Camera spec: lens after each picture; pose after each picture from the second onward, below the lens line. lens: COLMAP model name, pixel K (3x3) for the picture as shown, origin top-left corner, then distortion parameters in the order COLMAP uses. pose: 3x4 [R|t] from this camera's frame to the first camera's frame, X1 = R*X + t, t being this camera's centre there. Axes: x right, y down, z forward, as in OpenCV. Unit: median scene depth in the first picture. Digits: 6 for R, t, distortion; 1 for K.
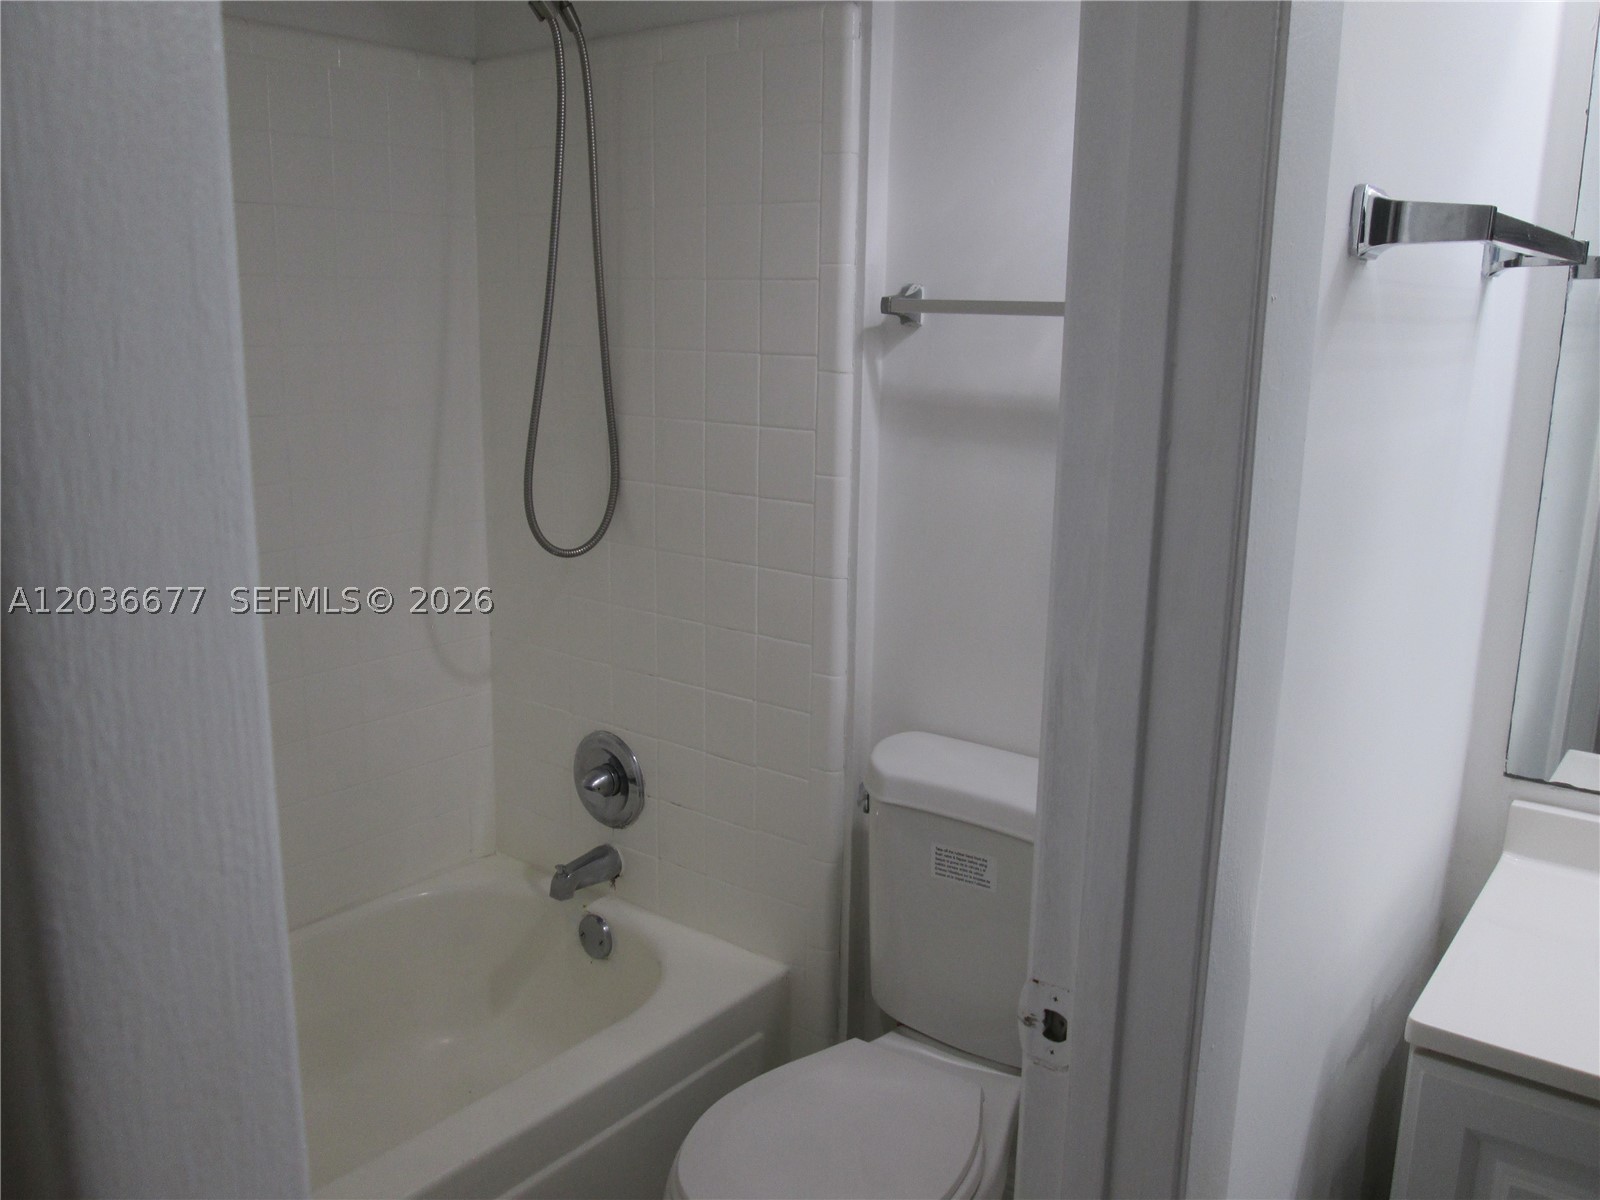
lens RADIAL K [[1317.8, 0, 790.7], [0, 1317.8, 613.6], [0, 0, 1]] dist [-0.063303, 0.039693]
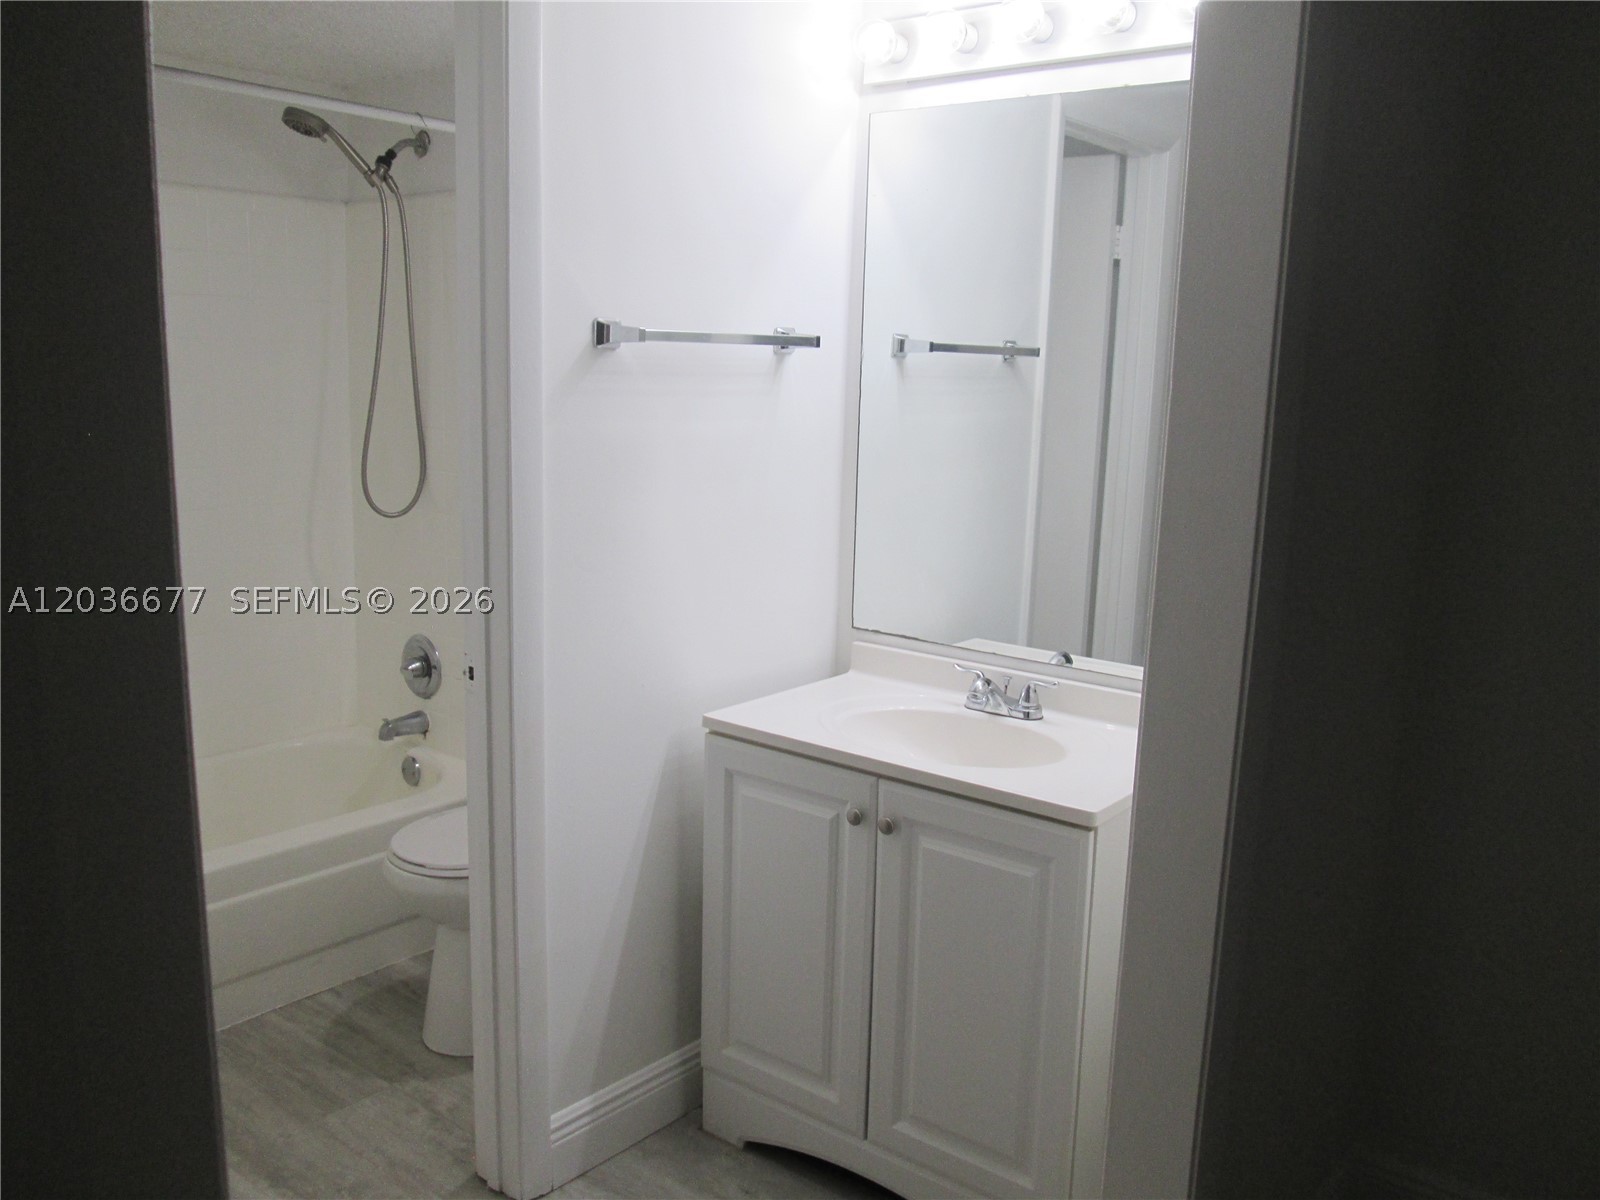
lens RADIAL K [[1317.8, 0, 790.7], [0, 1317.8, 613.6], [0, 0, 1]] dist [-0.063303, 0.039693]
pose [[0.999654, 0.020493, -0.016485, 0.322543], [-0.021065, 0.999155, -0.035282, 0.112109], [0.015748, 0.035617, 0.999241, -0.532679]]
